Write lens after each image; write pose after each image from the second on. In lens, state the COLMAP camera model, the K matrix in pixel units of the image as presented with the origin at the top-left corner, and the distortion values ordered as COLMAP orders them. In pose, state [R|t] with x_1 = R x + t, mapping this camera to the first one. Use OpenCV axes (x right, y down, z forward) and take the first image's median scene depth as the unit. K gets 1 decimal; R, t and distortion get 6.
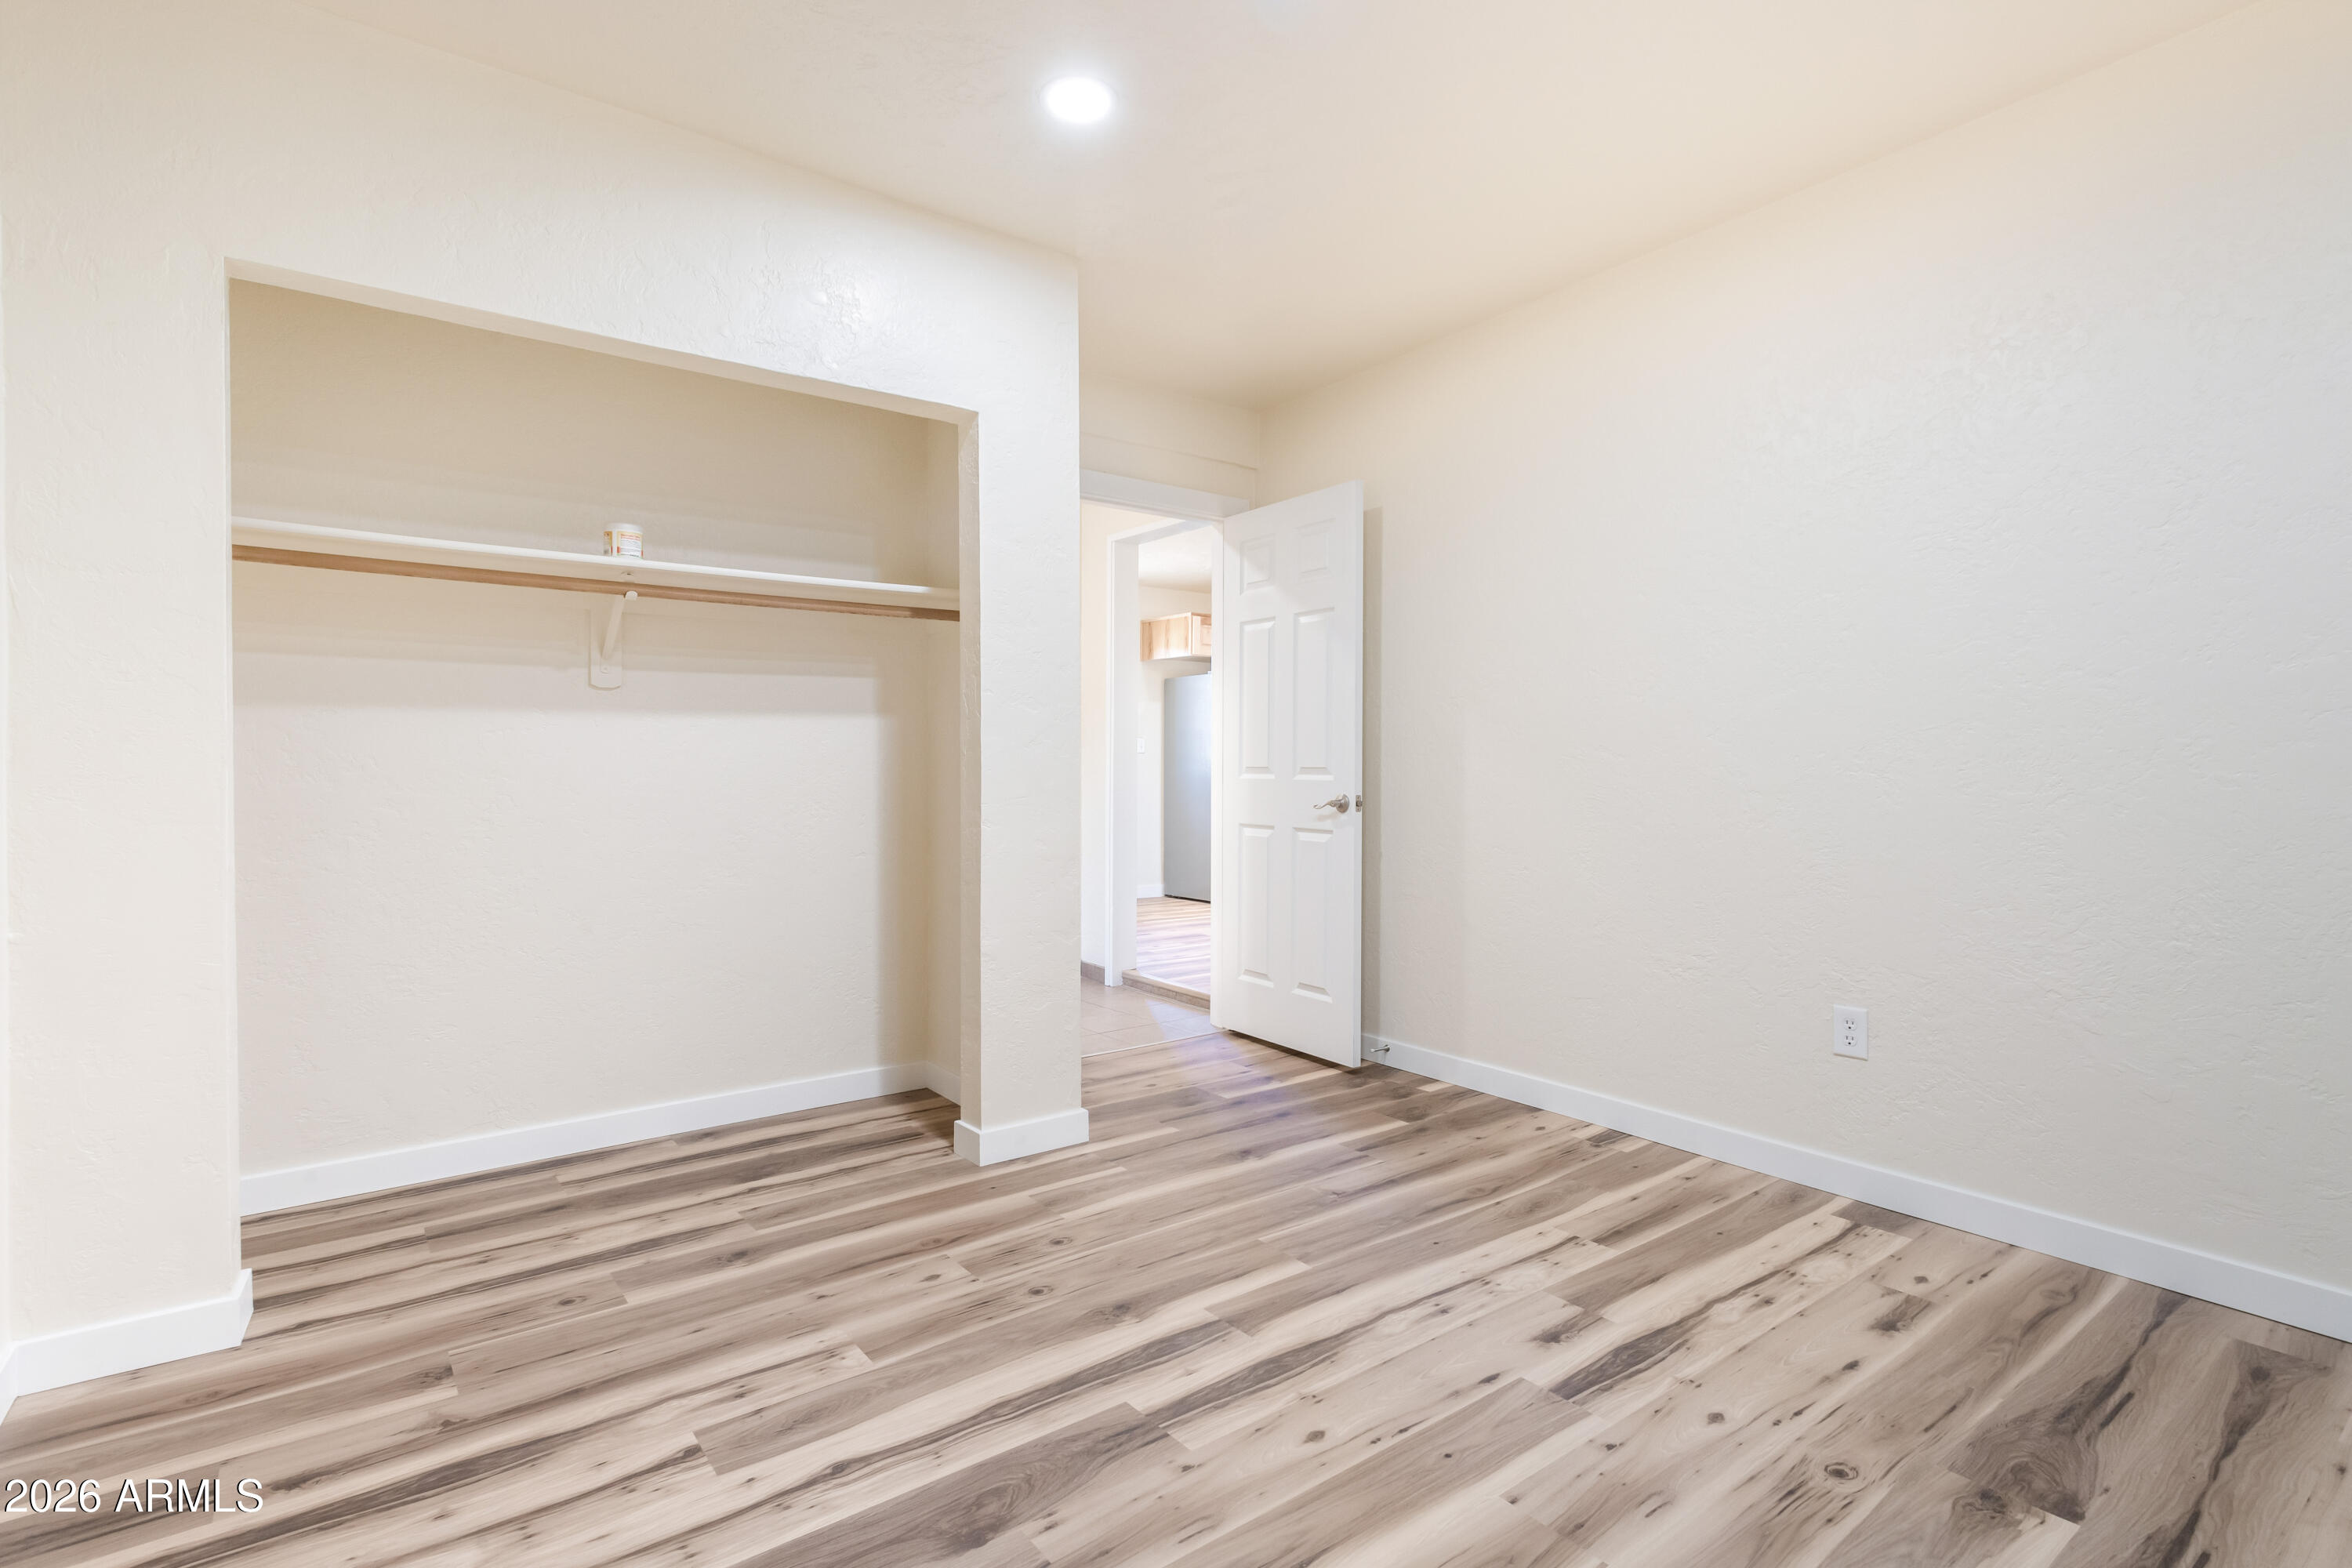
lens RADIAL K [[1120.2, 0, 1170.7], [0, 1120.2, 779.7], [0, 0, 1]] dist [0.000724, 0.000751]
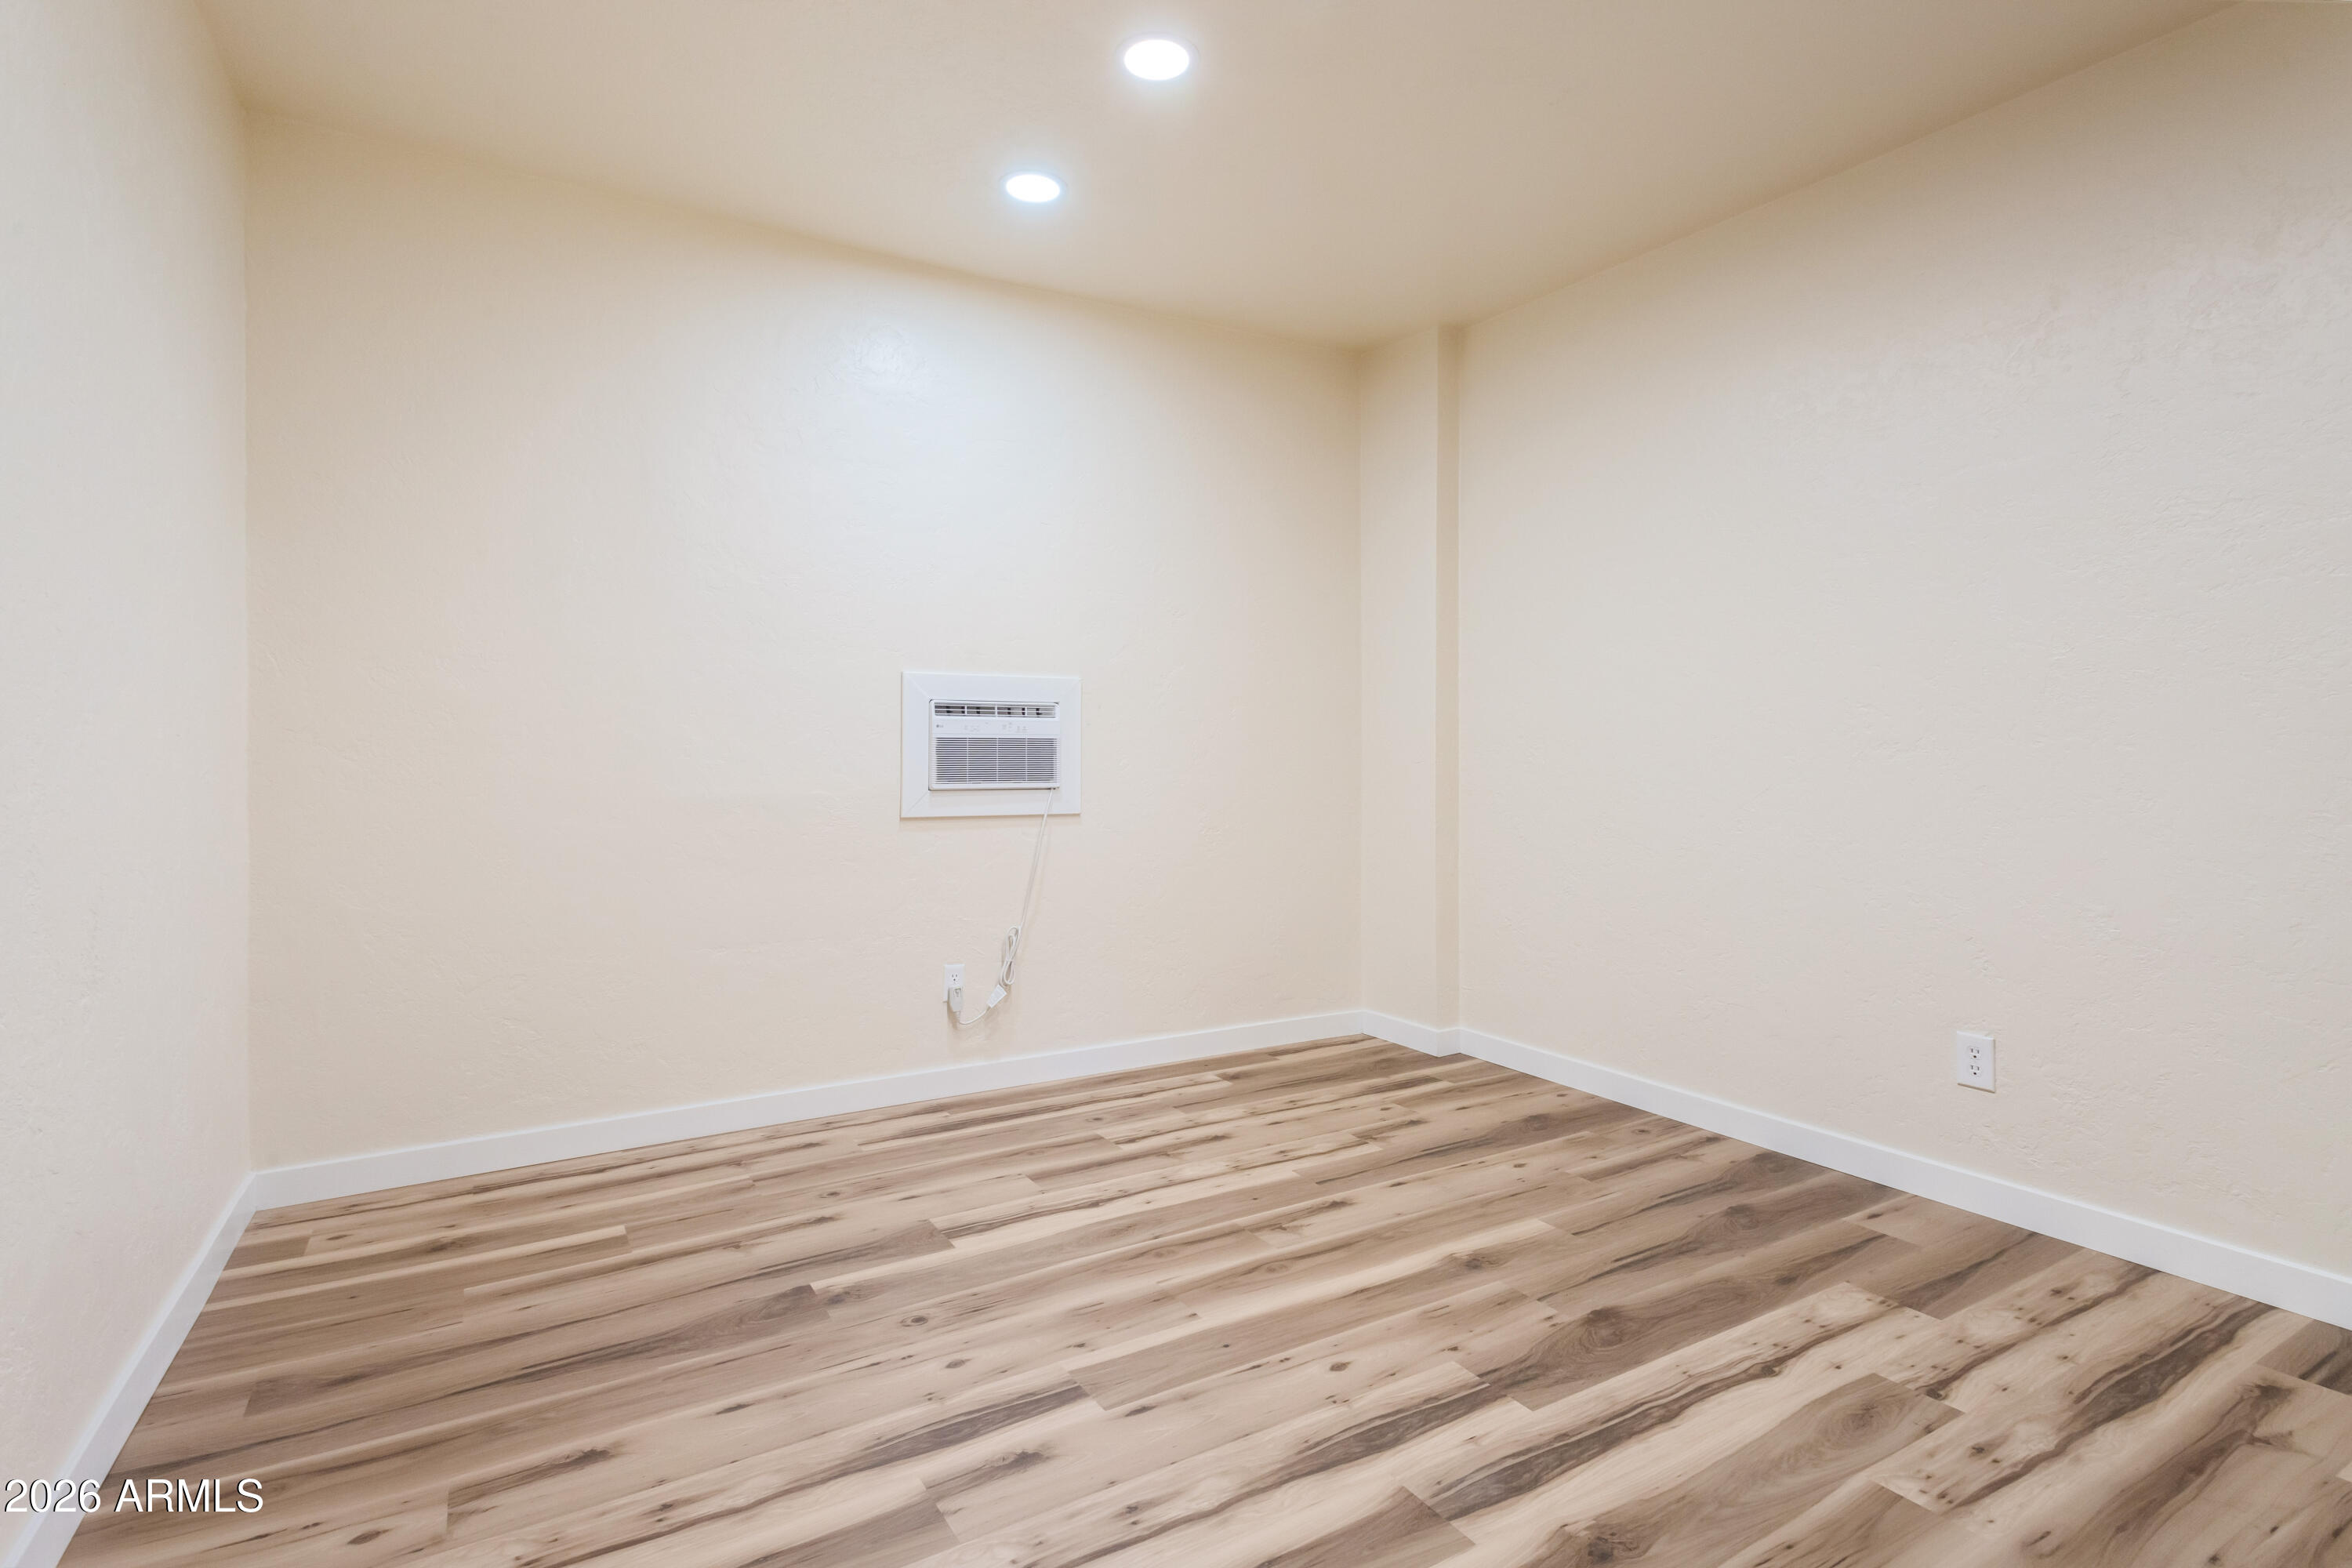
lens RADIAL K [[1120.2, 0, 1170.7], [0, 1120.2, 779.7], [0, 0, 1]] dist [0.000724, 0.000751]
pose [[-0.993802, 0.000190, 0.111162, 0.162463], [0.003588, 0.999532, 0.030370, -0.017398], [-0.111104, 0.030581, -0.993338, 1.980971]]
